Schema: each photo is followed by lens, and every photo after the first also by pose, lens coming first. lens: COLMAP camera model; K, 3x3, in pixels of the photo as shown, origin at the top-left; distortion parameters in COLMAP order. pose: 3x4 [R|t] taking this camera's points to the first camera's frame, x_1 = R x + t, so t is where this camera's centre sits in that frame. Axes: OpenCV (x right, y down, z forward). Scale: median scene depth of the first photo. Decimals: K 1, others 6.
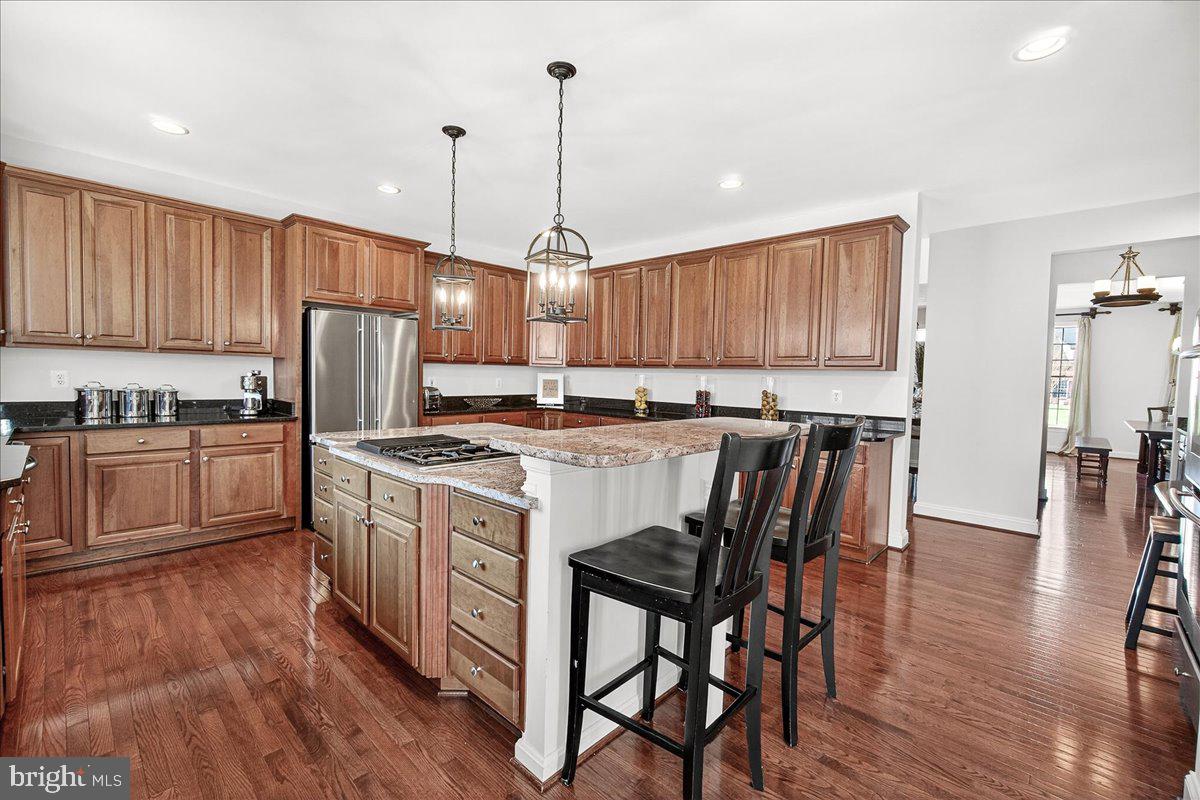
lens RADIAL K [[508.2, 0, 593.0], [0, 508.2, 394.2], [0, 0, 1]] dist [-0.001636, -0.000209]
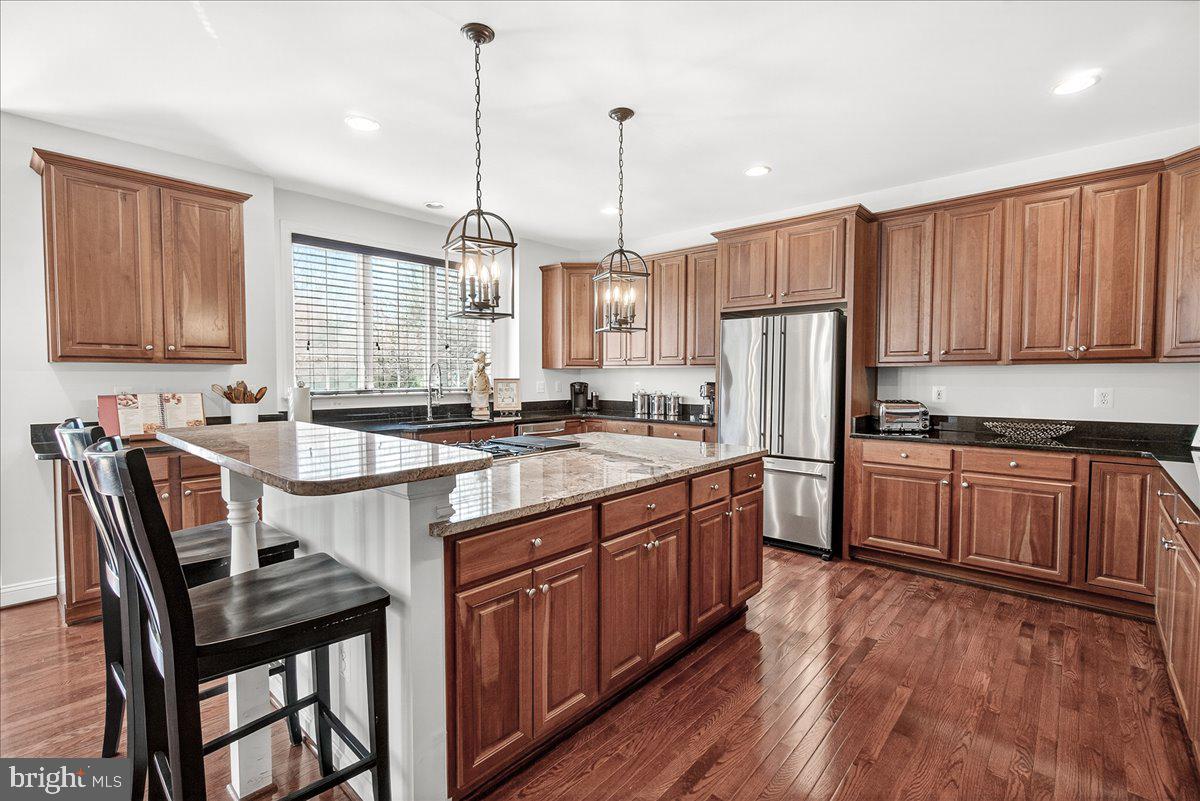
lens RADIAL K [[539.4, 0, 592.1], [0, 539.4, 398.3], [0, 0, 1]] dist [-0.018169, 0.000023]
pose [[0.028809, 0.018091, -0.999421, 0.529715], [-0.038076, 0.999130, 0.016989, -0.016796], [0.998860, 0.037564, 0.029473, 0.713296]]
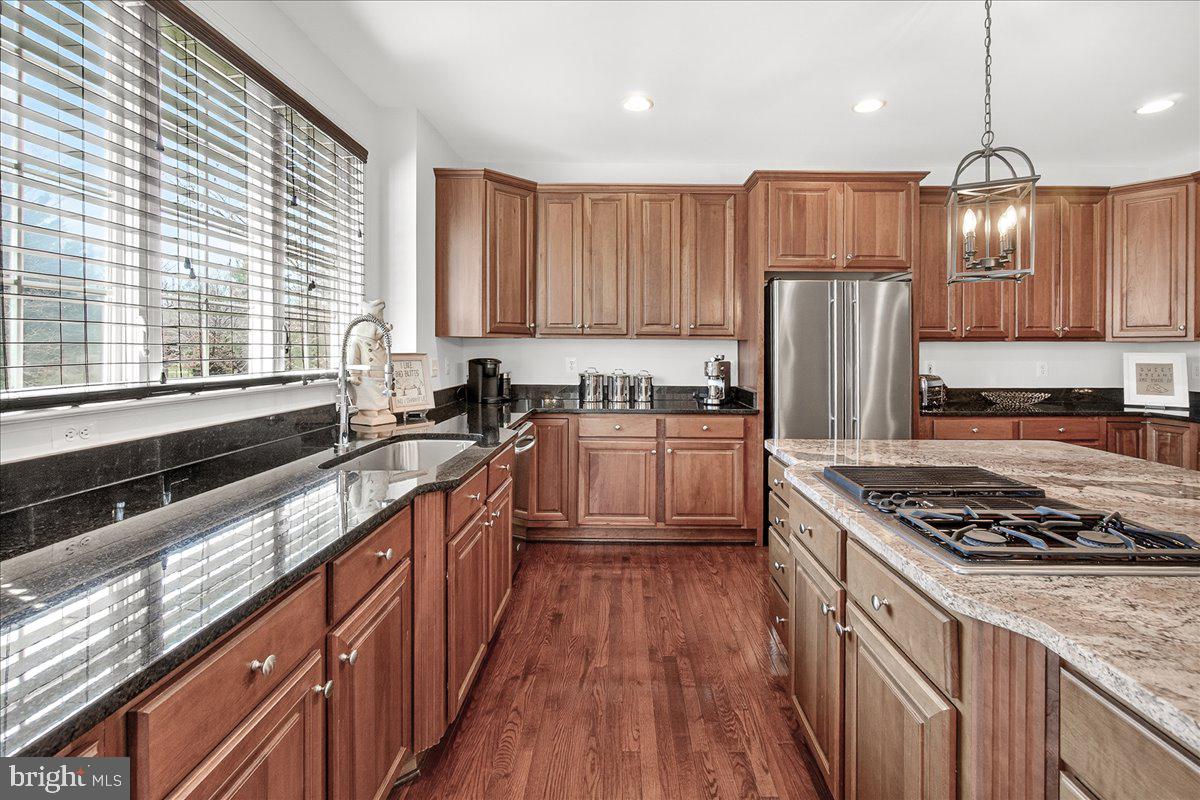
lens RADIAL K [[514.9, 0, 626.9], [0, 514.9, 349.9], [0, 0, 1]] dist [-0.008072, 0.001074]
pose [[0.687073, -0.020957, -0.726286, -0.115010], [-0.017435, 0.998821, -0.045314, -0.011934], [0.726379, 0.043797, 0.685897, 0.260443]]
